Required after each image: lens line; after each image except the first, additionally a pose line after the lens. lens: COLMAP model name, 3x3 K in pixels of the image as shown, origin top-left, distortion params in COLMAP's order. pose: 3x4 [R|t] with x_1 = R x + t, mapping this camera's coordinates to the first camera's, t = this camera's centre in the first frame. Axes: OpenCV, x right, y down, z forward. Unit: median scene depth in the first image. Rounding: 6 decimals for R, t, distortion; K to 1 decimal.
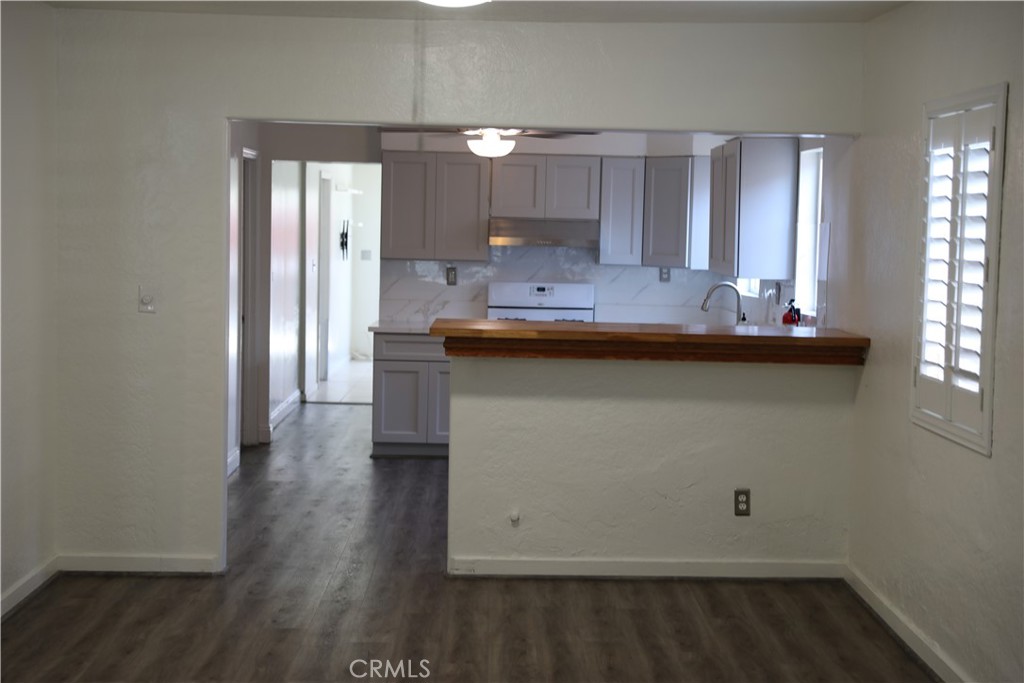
lens RADIAL K [[1718.4, 0, 509.2], [0, 1718.4, 340.7], [0, 0, 1]] dist [0.301851, 0.000000]
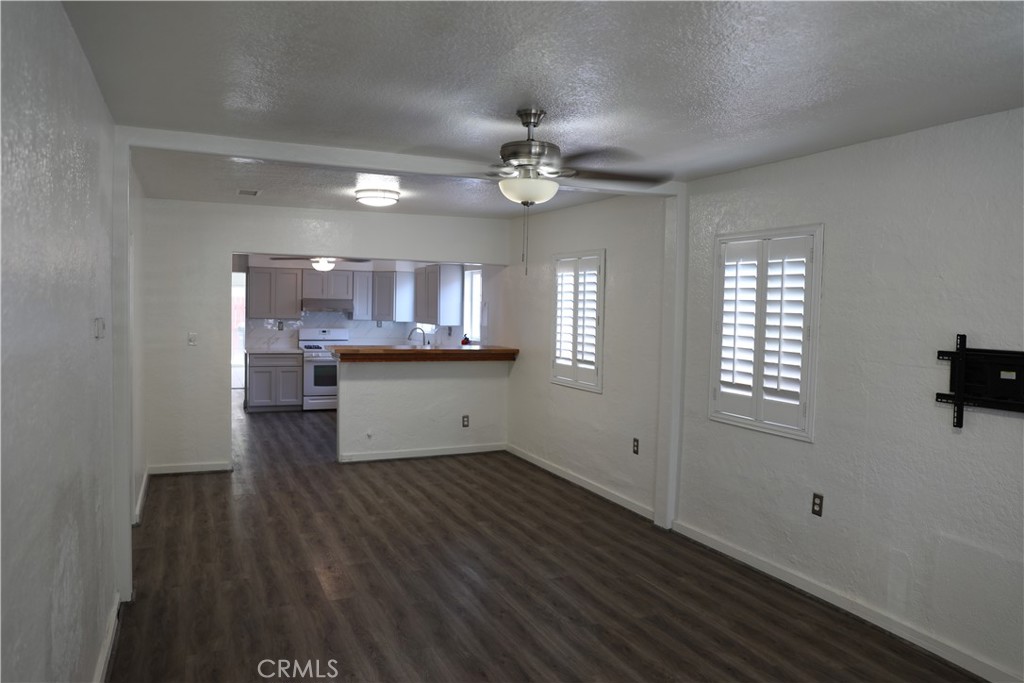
lens RADIAL K [[781.1, 0, 514.1], [0, 781.1, 342.4], [0, 0, 1]] dist [0.006335, 0.001698]
pose [[0.923655, -0.022560, 0.382561, -0.183747], [0.027813, 0.999579, -0.008205, -0.001954], [-0.382215, 0.018219, 0.923894, 0.000686]]
